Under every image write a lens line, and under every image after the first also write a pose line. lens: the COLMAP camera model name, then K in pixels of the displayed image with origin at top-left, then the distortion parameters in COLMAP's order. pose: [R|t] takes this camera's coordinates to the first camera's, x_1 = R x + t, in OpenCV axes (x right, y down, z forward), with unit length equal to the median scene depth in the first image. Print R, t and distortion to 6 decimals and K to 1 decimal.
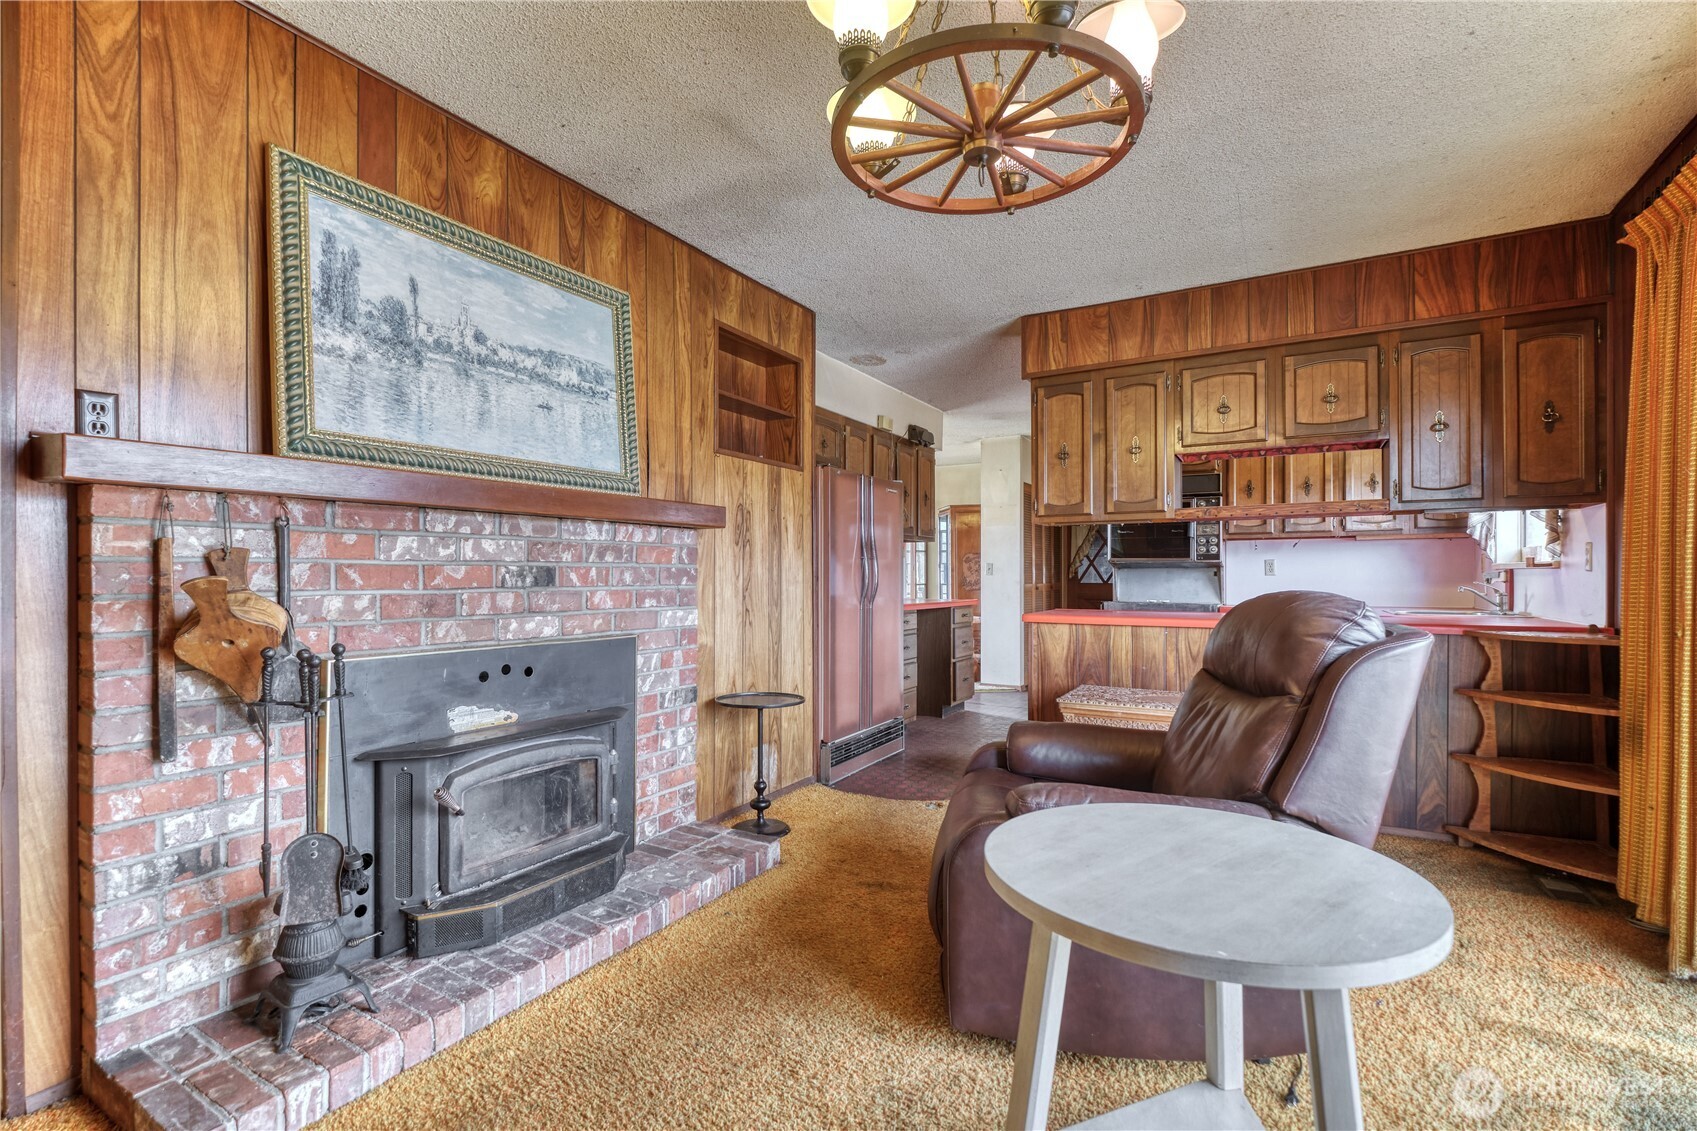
lens RADIAL K [[780.5, 0, 836.4], [0, 780.5, 572.3], [0, 0, 1]] dist [-0.001187, -0.001077]
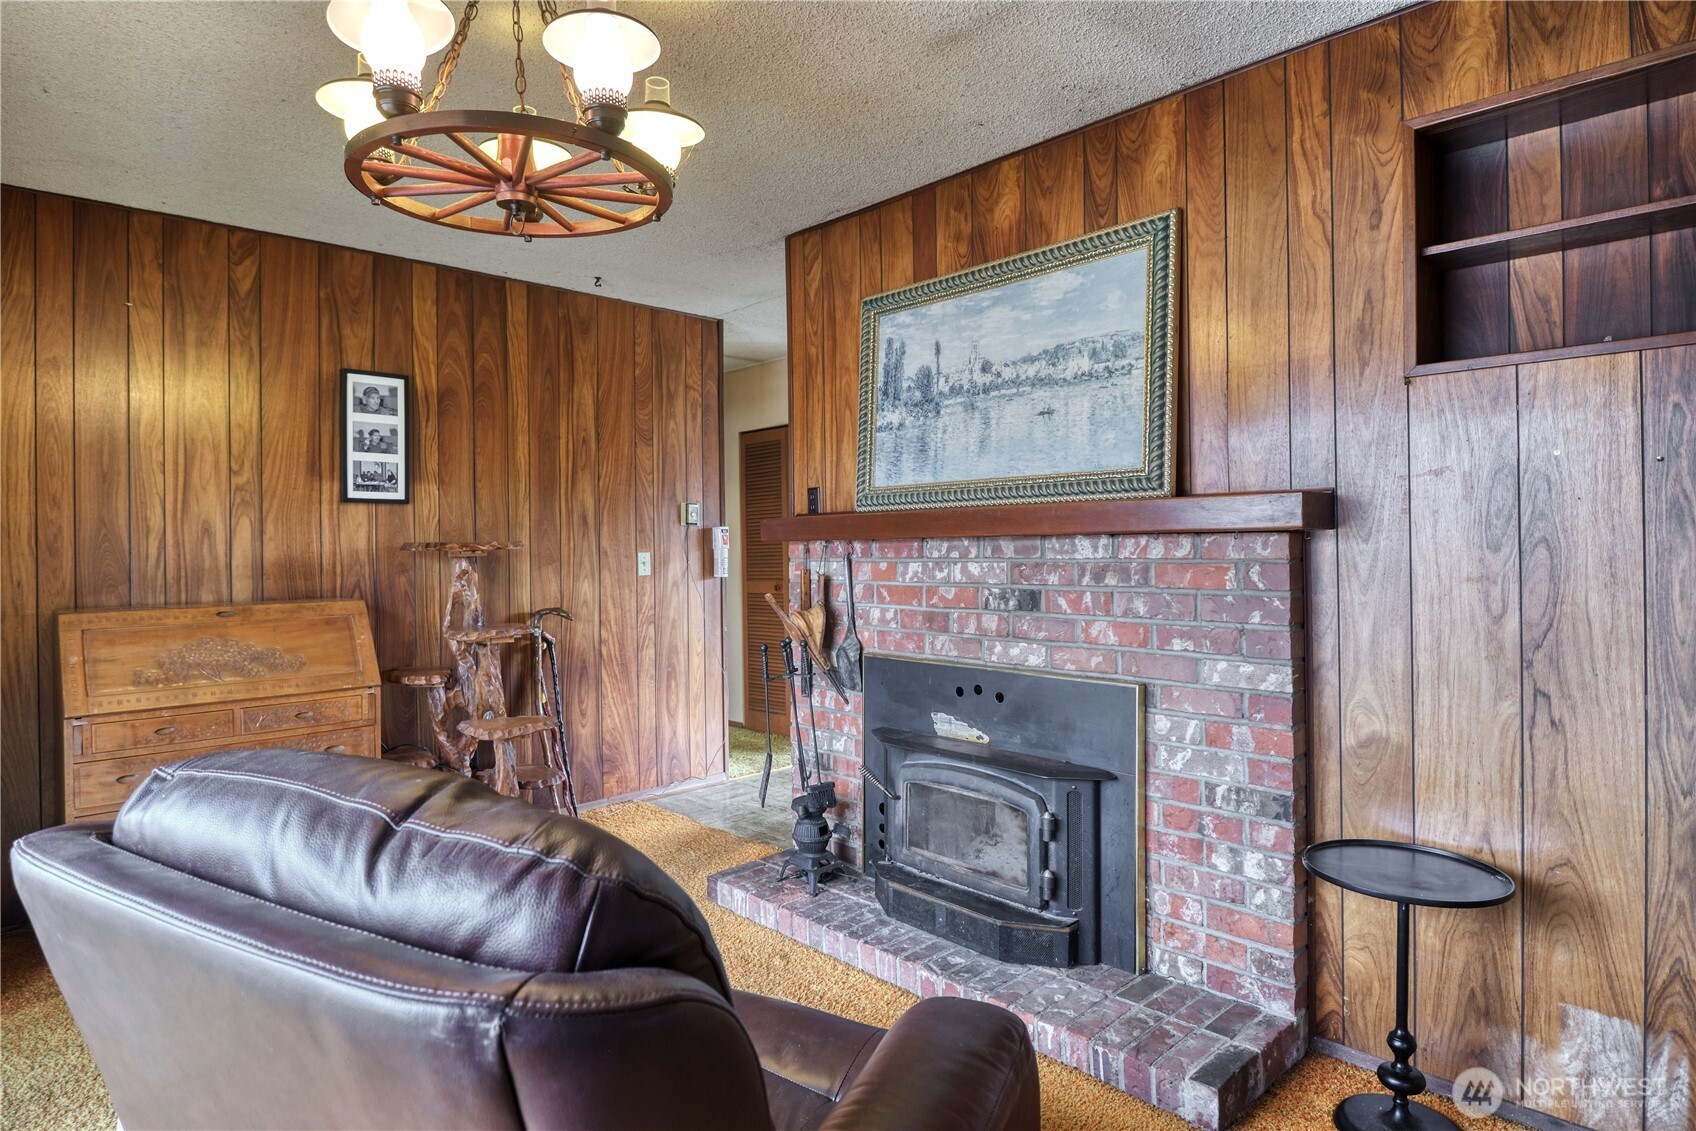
lens RADIAL K [[969.2, 0, 846.0], [0, 969.2, 556.6], [0, 0, 1]] dist [0.001398, 0.000036]
pose [[-0.290170, 0.012586, -0.956892, 0.823686], [0.011606, 0.999886, 0.009632, -0.062921], [0.956905, -0.008311, -0.290283, 1.181105]]
